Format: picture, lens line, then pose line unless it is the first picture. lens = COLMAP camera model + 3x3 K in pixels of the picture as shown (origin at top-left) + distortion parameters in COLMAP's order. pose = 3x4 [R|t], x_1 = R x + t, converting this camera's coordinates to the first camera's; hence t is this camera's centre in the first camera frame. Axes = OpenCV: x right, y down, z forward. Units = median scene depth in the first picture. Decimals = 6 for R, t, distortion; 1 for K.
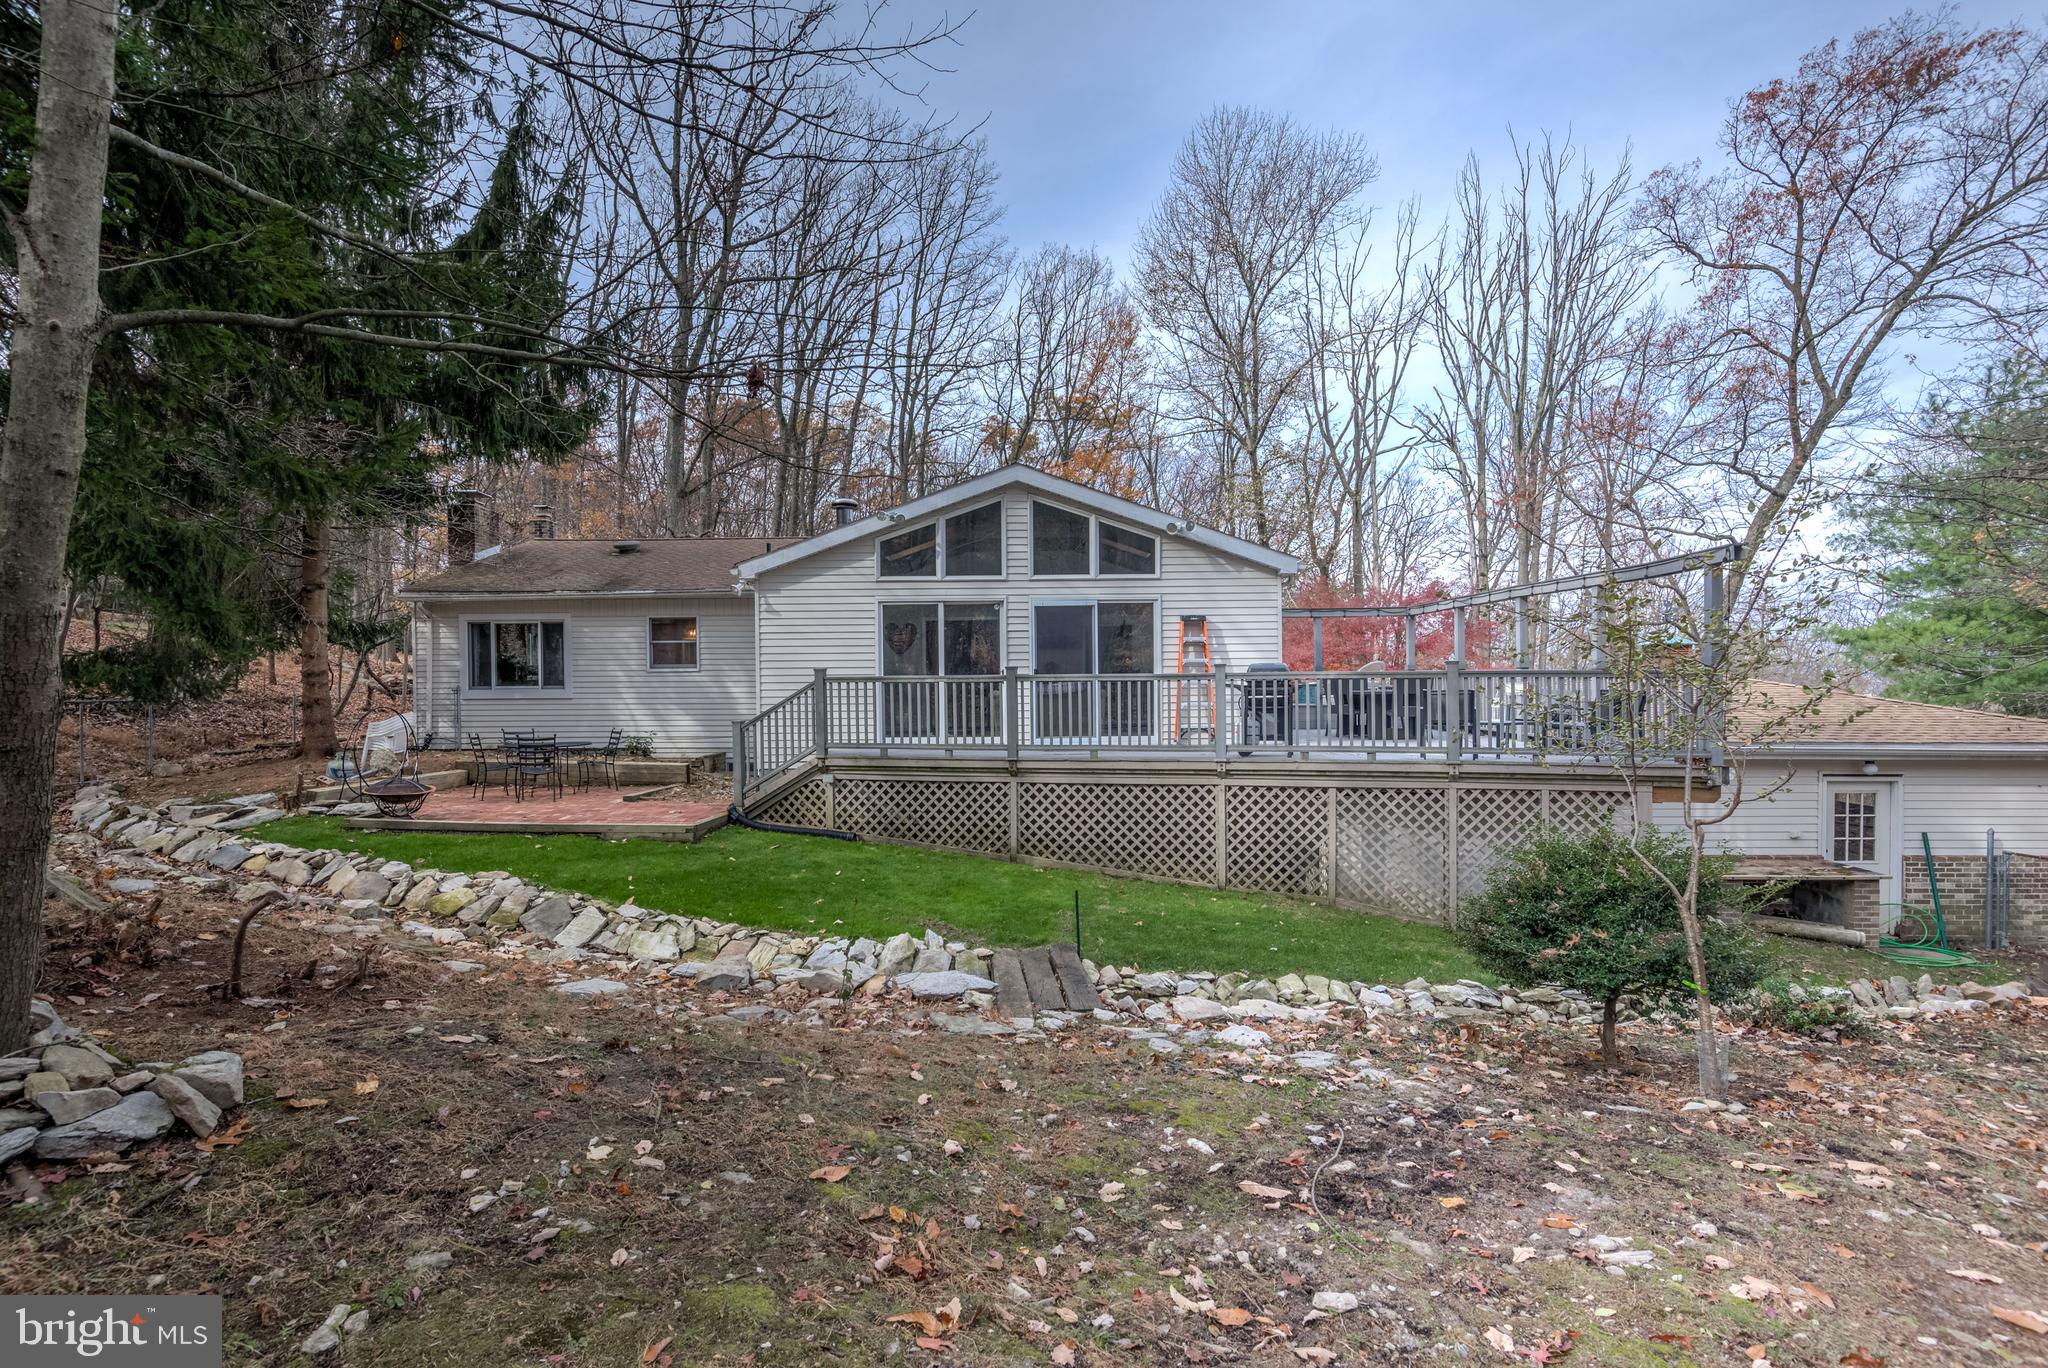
lens RADIAL K [[969.6, 0, 1028.8], [0, 969.6, 683.6], [0, 0, 1]] dist [0.002707, -0.000136]
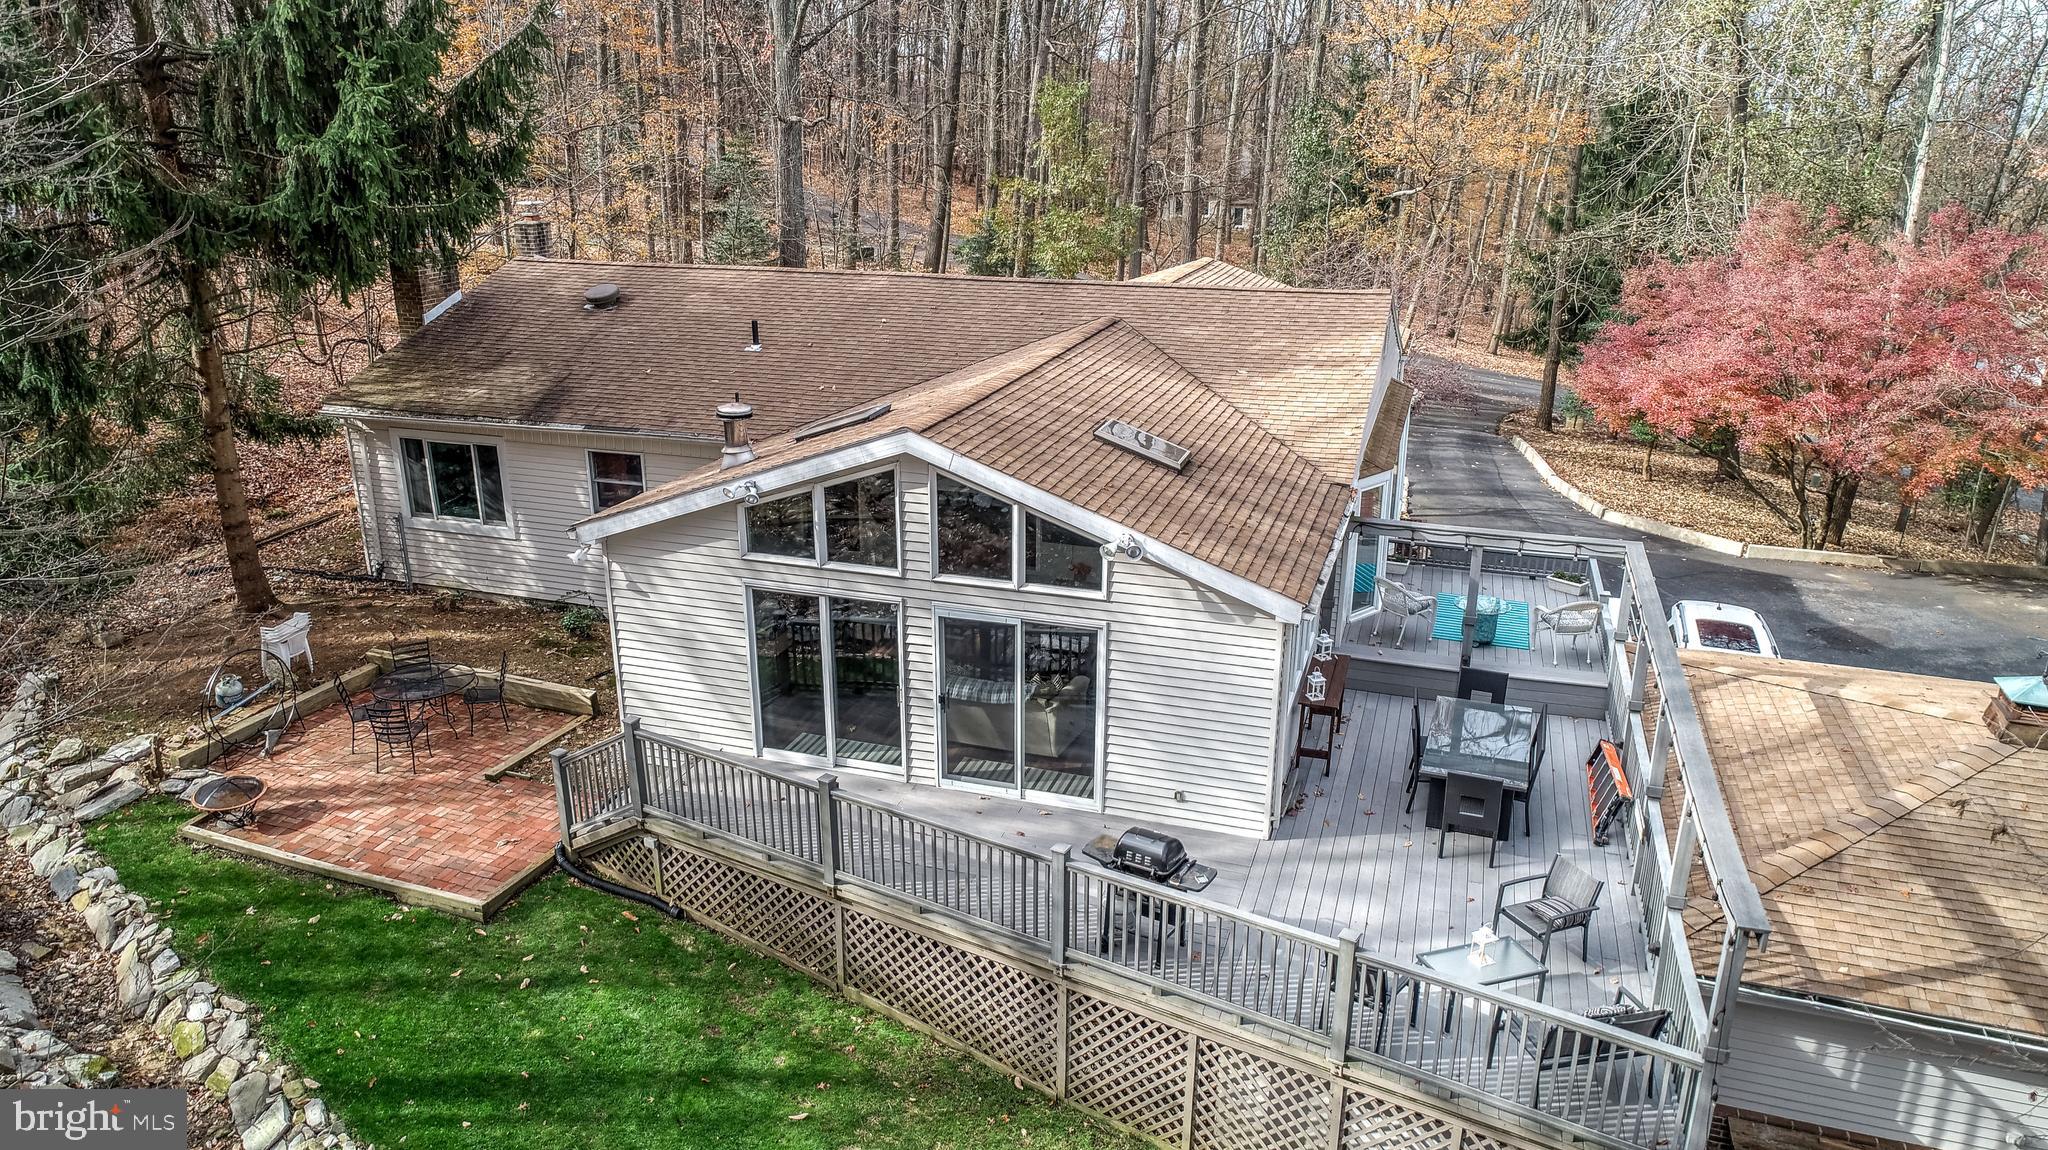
lens RADIAL K [[1380.4, 0, 1024.6], [0, 1380.4, 590.6], [0, 0, 1]] dist [0.007886, 0.000255]
pose [[0.949023, 0.116187, -0.293011, 0.410866], [-0.012157, 0.942386, 0.334308, -0.496605], [0.314971, -0.313704, 0.895758, 0.114252]]
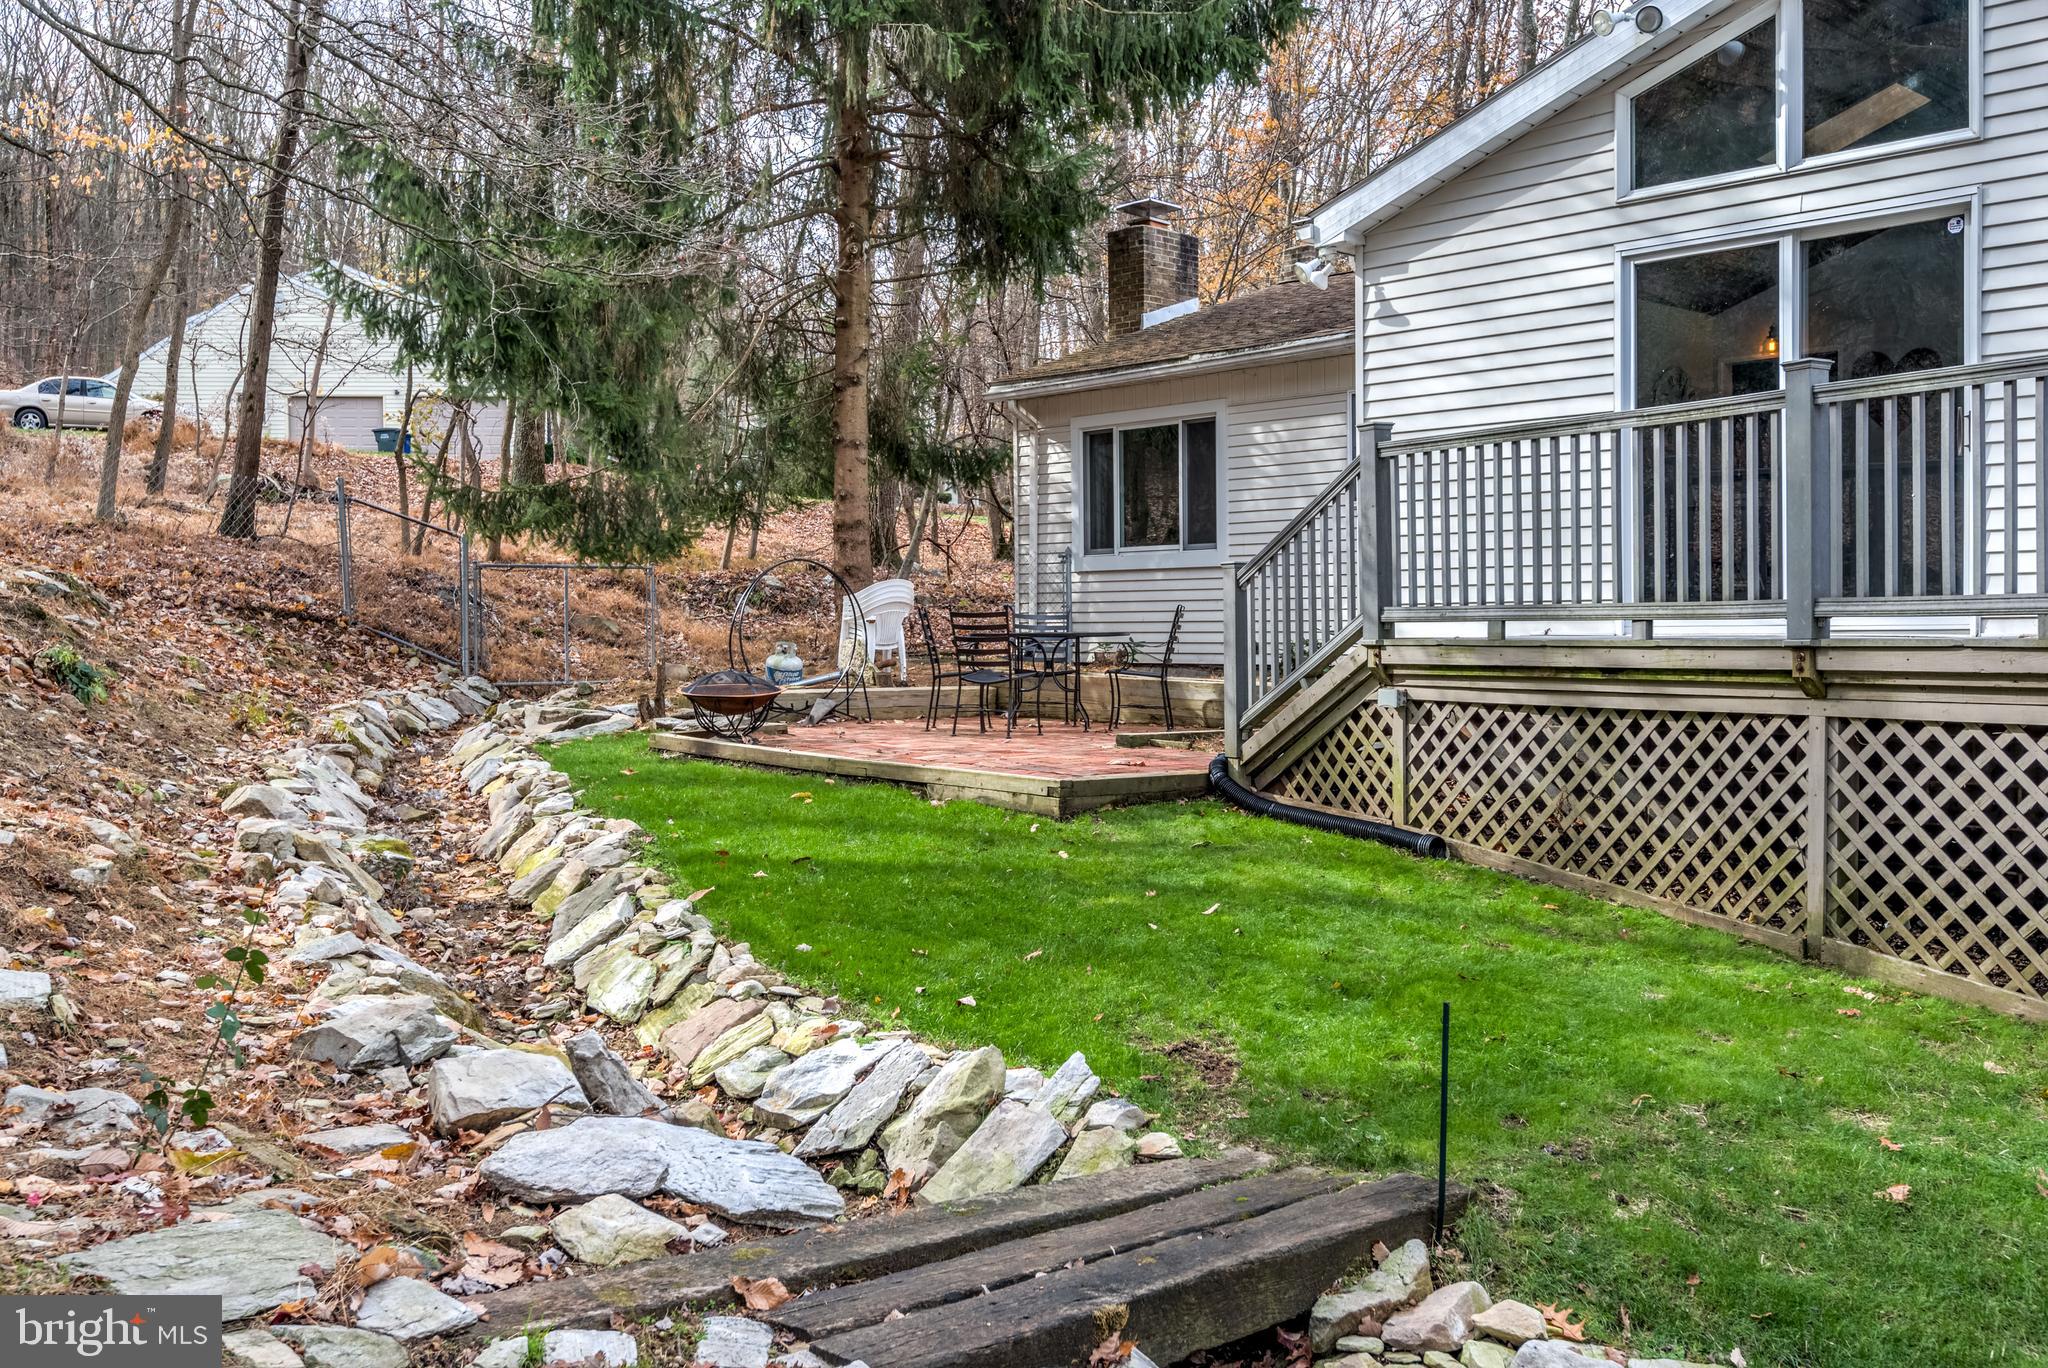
lens RADIAL K [[1876.6, 0, 1014.7], [0, 1876.6, 666.6], [0, 0, 1]] dist [0.004329, 0.000000]
pose [[0.685069, 0.014954, -0.728325, 0.247920], [0.000047, 0.999788, 0.020571, 0.068837], [0.728478, -0.014127, 0.684923, 0.355714]]
